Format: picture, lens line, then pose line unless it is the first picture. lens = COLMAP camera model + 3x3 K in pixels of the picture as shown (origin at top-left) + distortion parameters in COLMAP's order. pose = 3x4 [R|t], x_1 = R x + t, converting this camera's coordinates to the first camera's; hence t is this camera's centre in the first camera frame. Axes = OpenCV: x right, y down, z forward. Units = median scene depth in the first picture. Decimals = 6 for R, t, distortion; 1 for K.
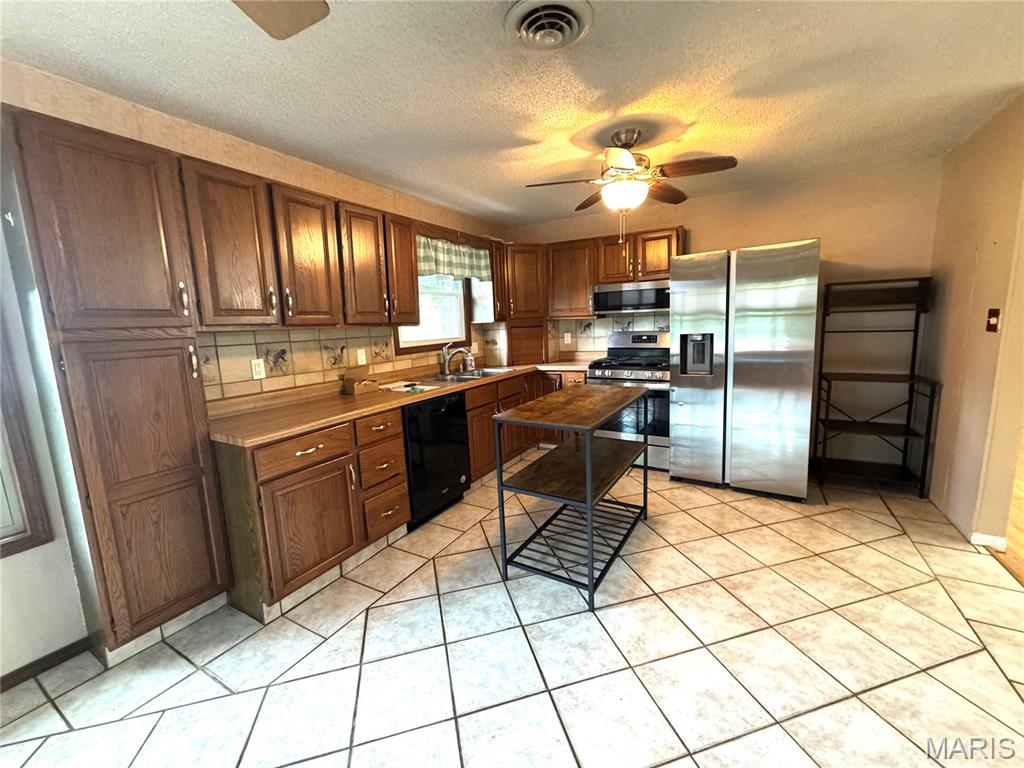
lens RADIAL K [[409.9, 0, 512.4], [0, 409.9, 384.0], [0, 0, 1]] dist [0.000871, 0.000060]
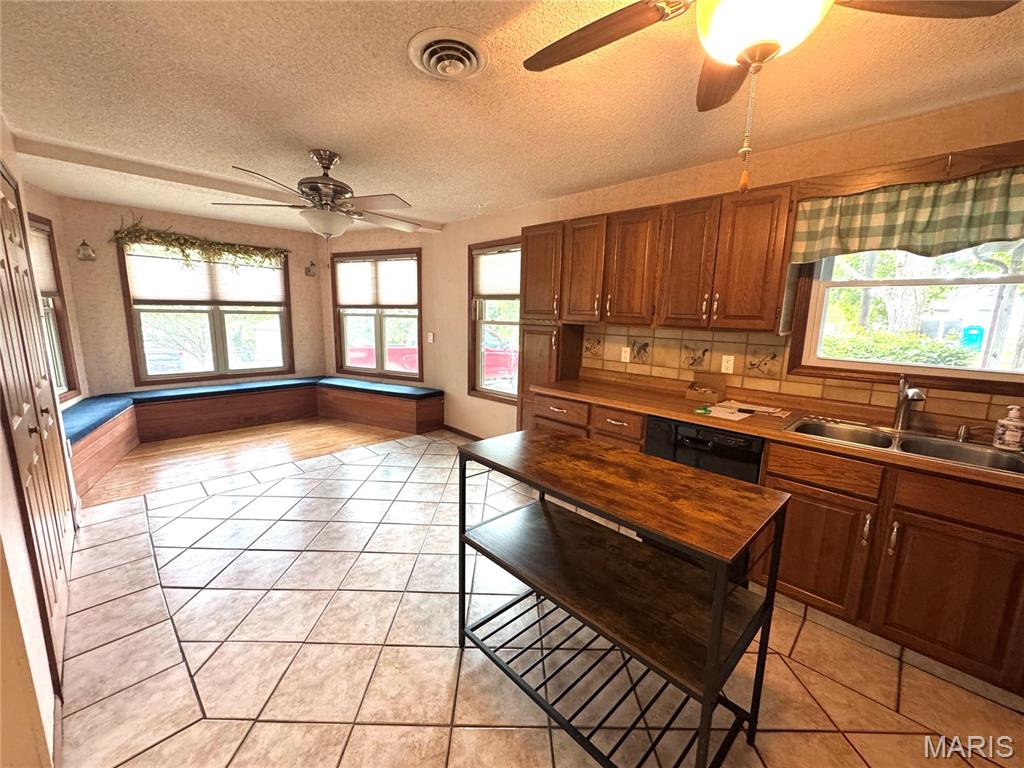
lens RADIAL K [[409.9, 0, 511.7], [0, 409.9, 381.9], [0, 0, 1]] dist [0.000871, 0.000060]
pose [[-0.253579, 0.188849, -0.948701, 0.687831], [-0.162063, 0.958601, 0.234138, -0.186506], [0.953642, 0.213121, -0.212475, 0.871337]]
